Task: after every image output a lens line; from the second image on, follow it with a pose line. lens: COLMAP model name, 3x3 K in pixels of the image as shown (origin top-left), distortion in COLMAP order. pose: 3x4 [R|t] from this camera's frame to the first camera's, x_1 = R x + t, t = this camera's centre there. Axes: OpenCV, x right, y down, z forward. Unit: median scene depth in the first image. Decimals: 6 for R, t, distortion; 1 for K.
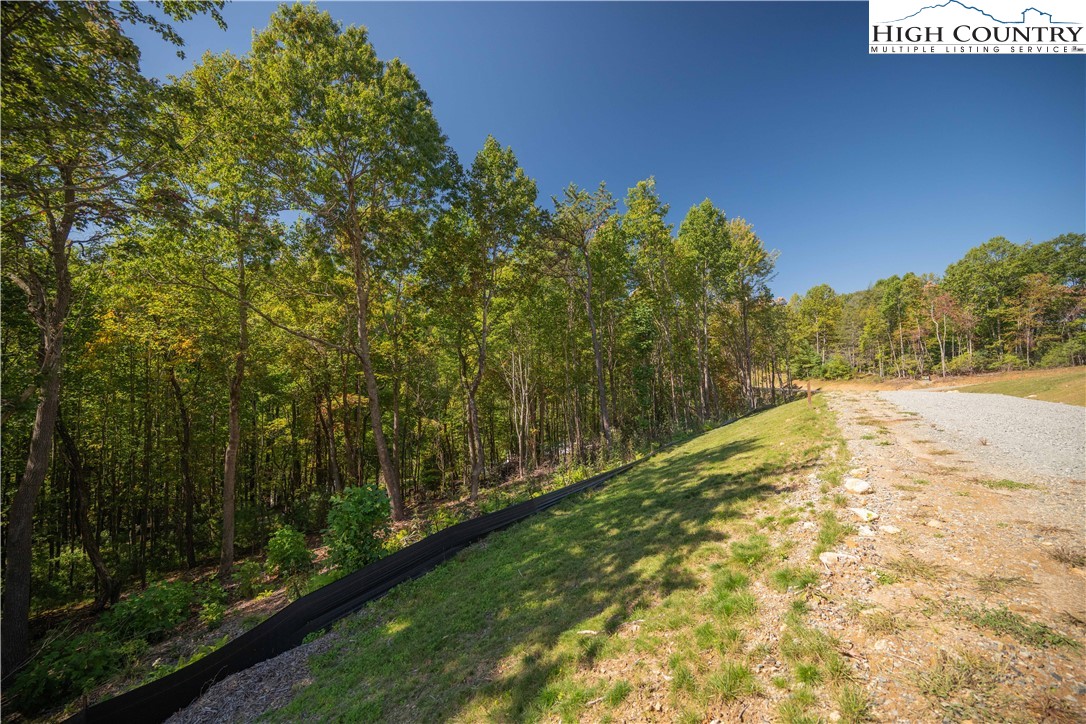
lens RADIAL K [[425.7, 0, 544.5], [0, 425.7, 366.6], [0, 0, 1]] dist [0.002106, 0.000401]
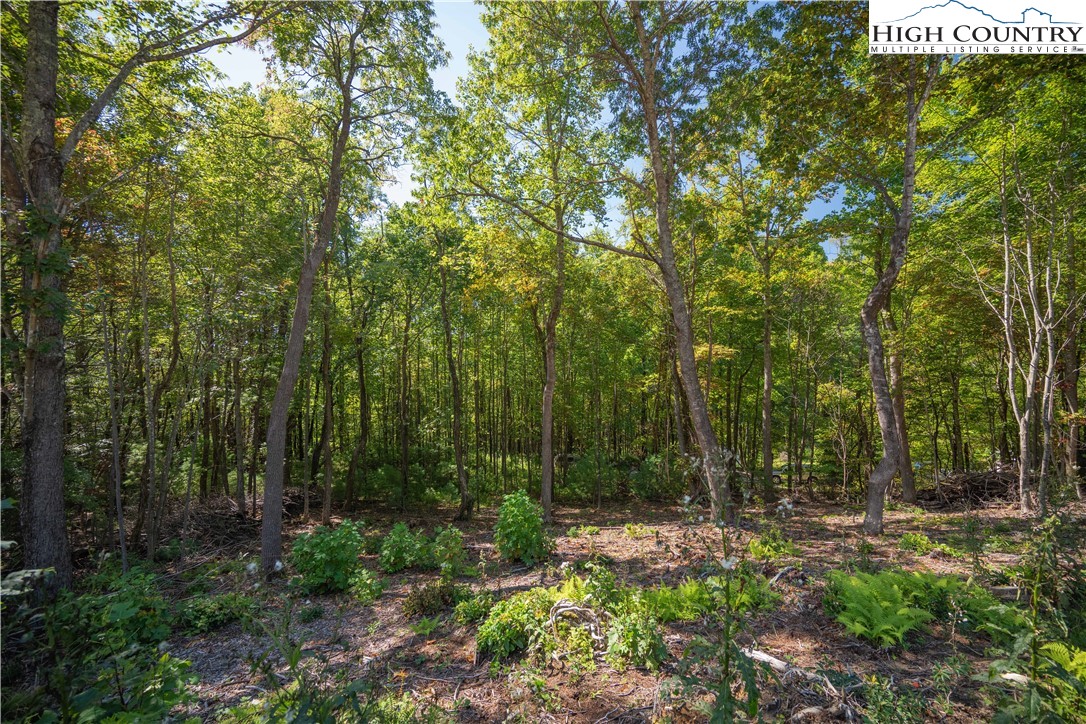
lens RADIAL K [[422.3, 0, 545.2], [0, 422.3, 363.0], [0, 0, 1]] dist [-0.002767, -0.000321]
pose [[0.606742, 0.025380, -0.794494, -0.010436], [0.020882, 0.998636, 0.047848, 0.060895], [0.794625, -0.045622, 0.605385, 0.279272]]
